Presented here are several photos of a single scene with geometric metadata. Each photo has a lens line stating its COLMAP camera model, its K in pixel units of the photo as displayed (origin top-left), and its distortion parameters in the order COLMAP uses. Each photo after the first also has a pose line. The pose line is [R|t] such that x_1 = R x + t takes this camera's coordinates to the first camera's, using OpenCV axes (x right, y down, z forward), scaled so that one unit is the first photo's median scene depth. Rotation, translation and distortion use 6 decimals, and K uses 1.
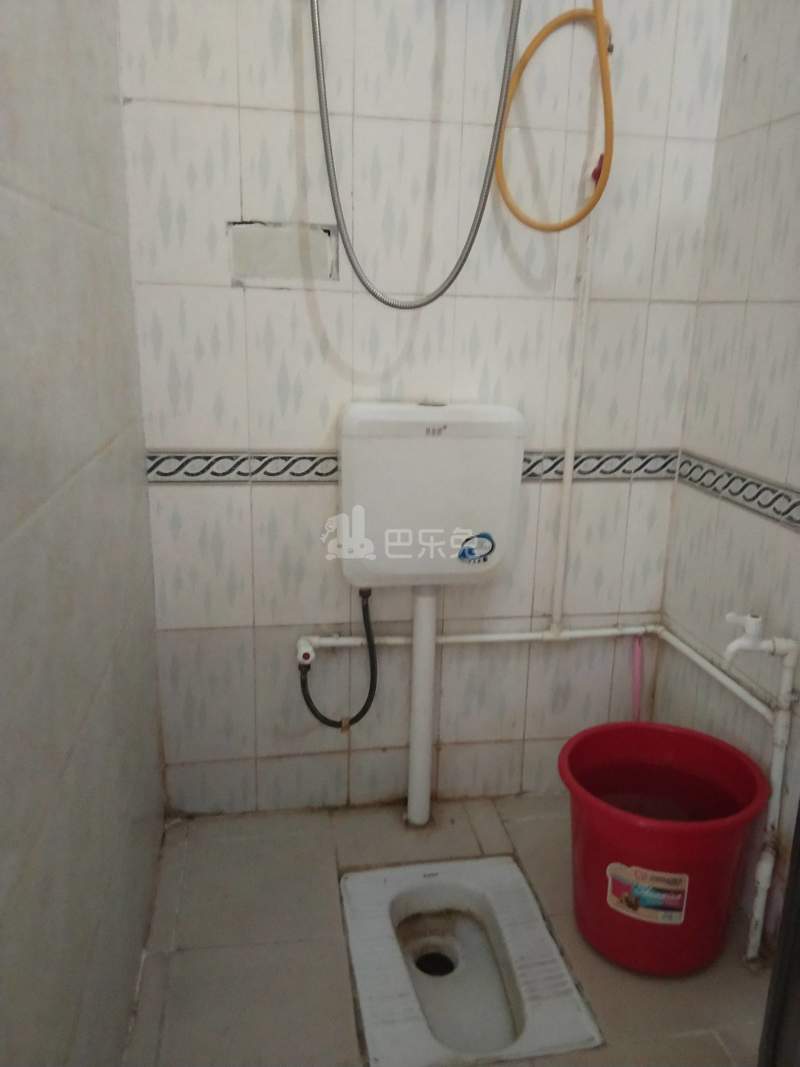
lens RADIAL K [[846.7, 0, 419.8], [0, 846.7, 538.4], [0, 0, 1]] dist [0.108236, -0.165159]
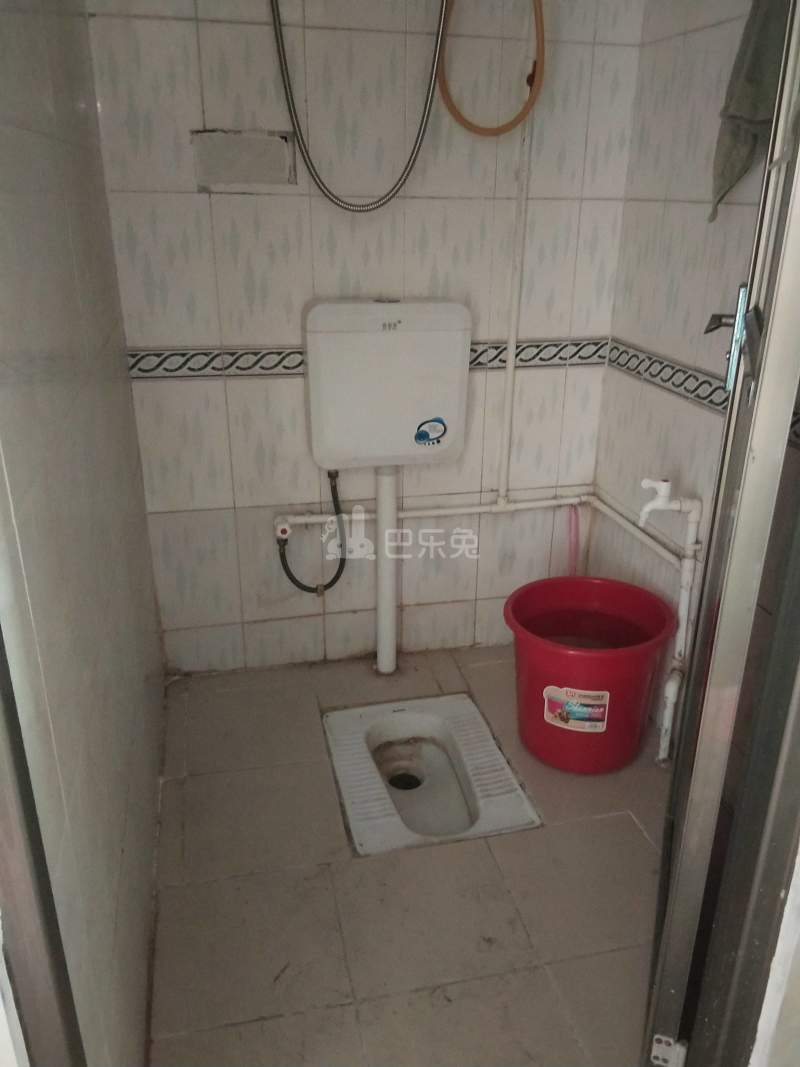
lens RADIAL K [[846.7, 0, 419.8], [0, 846.7, 538.4], [0, 0, 1]] dist [0.108236, -0.165159]
pose [[0.998082, -0.035572, 0.050660, -0.009769], [0.028895, 0.991492, 0.126921, 0.008999], [-0.054744, -0.125214, 0.990618, -0.136822]]
